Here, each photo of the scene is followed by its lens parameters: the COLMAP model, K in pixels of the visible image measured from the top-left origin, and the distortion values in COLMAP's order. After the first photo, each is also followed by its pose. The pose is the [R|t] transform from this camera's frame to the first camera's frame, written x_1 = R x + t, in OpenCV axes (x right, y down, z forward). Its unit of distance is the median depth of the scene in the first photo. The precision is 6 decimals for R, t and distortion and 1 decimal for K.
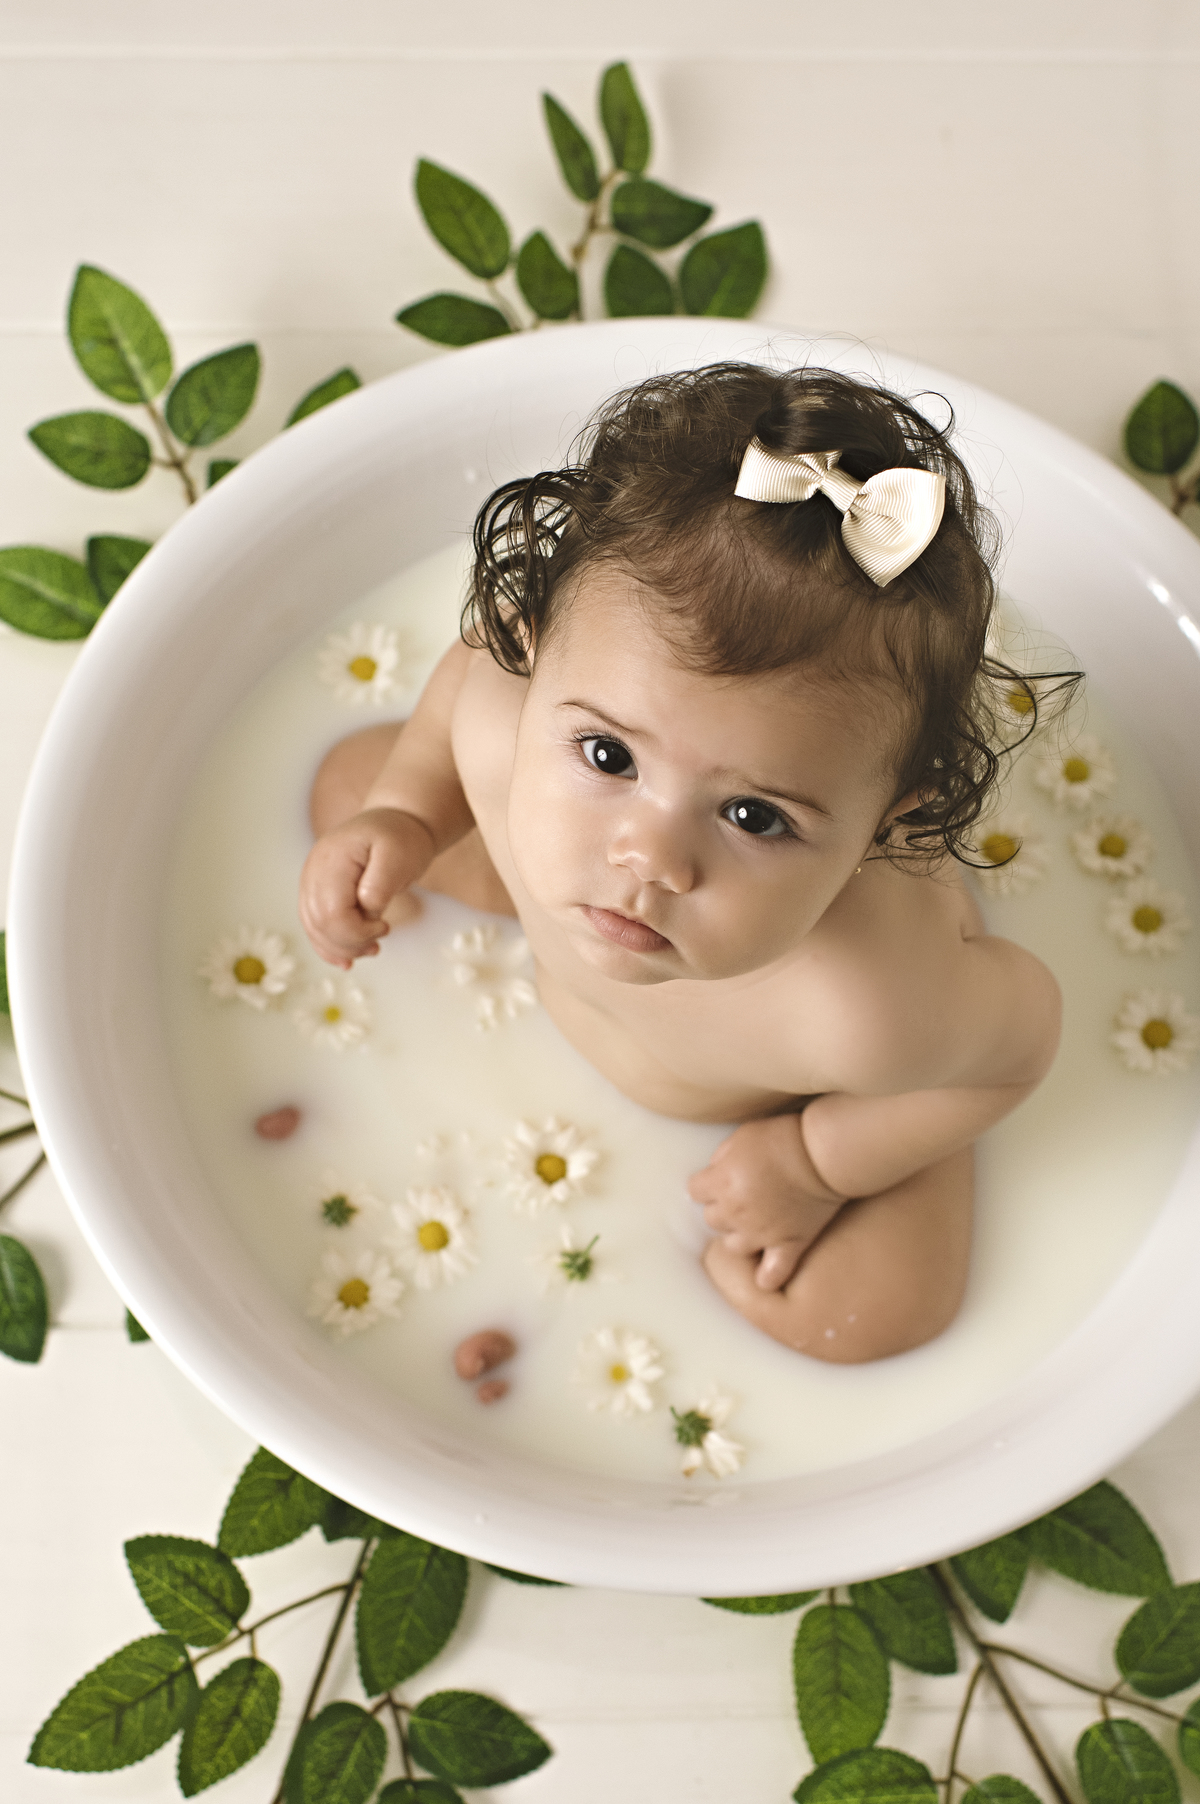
lens RADIAL K [[2836.6, 0, 592.2], [0, 2836.6, 916.7], [0, 0, 1]] dist [-0.001798, 0.000000]
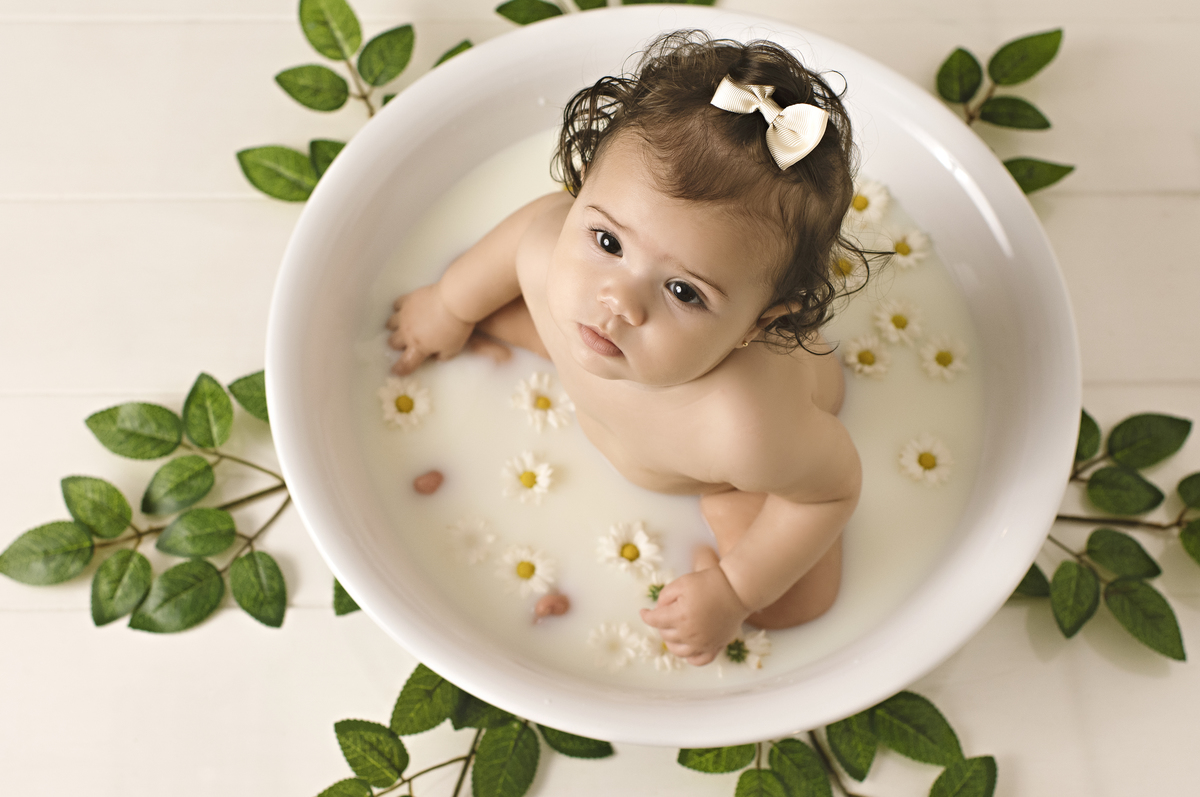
lens RADIAL K [[1886.9, 0, 603.4], [0, 1886.9, 407.2], [0, 0, 1]] dist [-0.001798, 0.000000]
pose [[0.999975, -0.000389, -0.007081, 0.001573], [0.000160, 0.999476, -0.032361, 0.062713], [0.007090, 0.032359, 0.999451, -0.105344]]
